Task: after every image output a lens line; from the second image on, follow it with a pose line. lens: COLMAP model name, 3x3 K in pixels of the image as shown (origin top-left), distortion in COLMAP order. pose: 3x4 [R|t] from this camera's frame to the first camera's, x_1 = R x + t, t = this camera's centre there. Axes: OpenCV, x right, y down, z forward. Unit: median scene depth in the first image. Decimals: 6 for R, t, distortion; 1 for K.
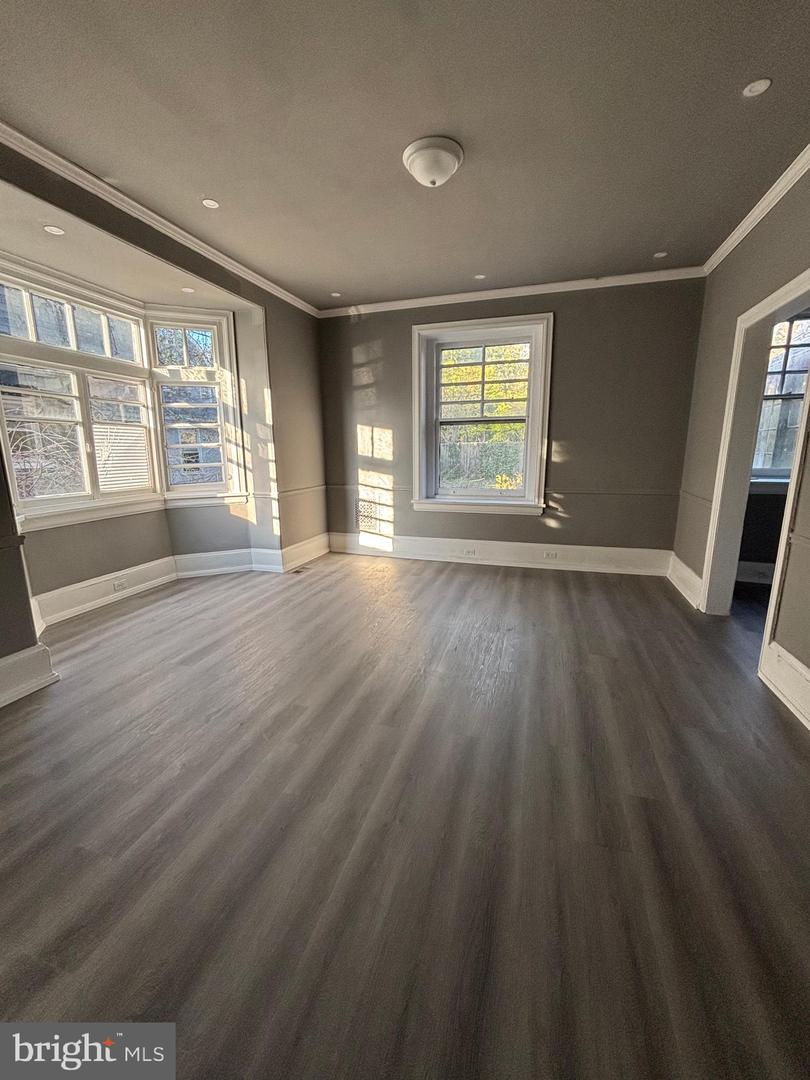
lens RADIAL K [[434.8, 0, 405.0], [0, 434.8, 540.0], [0, 0, 1]] dist [-0.000181, 0.000528]
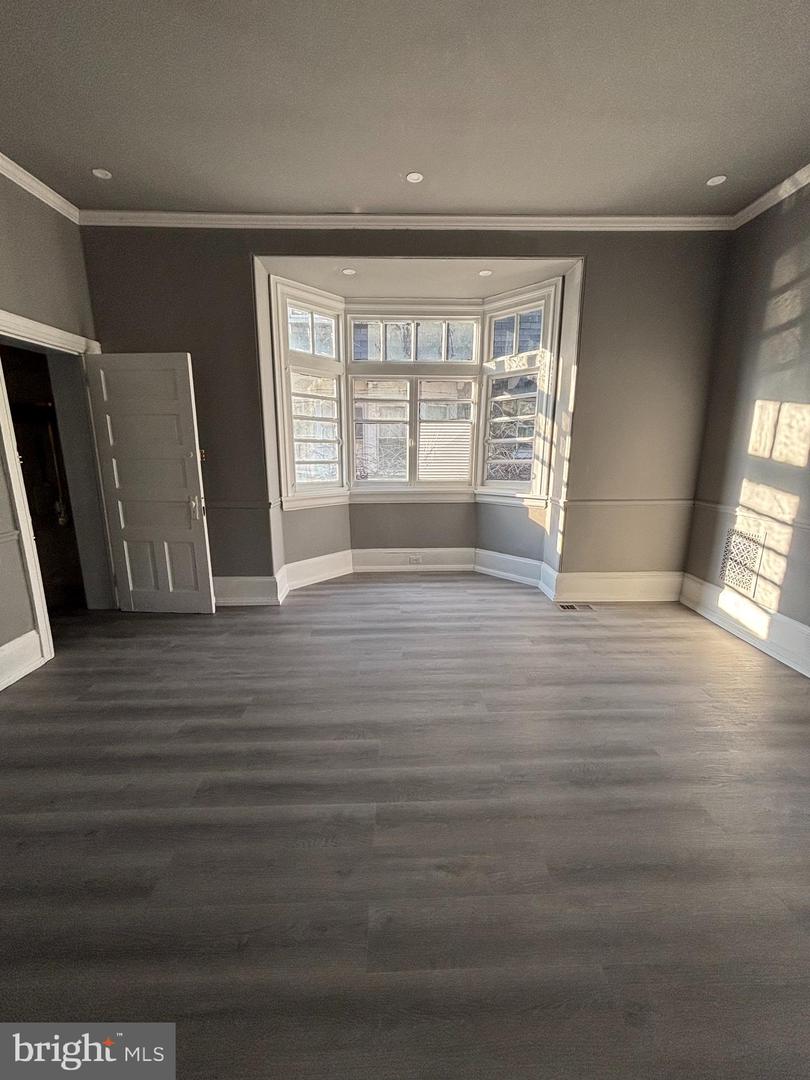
lens RADIAL K [[437.1, 0, 405.0], [0, 437.1, 540.0], [0, 0, 1]] dist [0.023359, -0.015131]
pose [[0.329827, 0.208461, -0.920738, 0.355445], [-0.193467, 0.969540, 0.150206, -0.104360], [0.924005, 0.128591, 0.360111, 0.469990]]
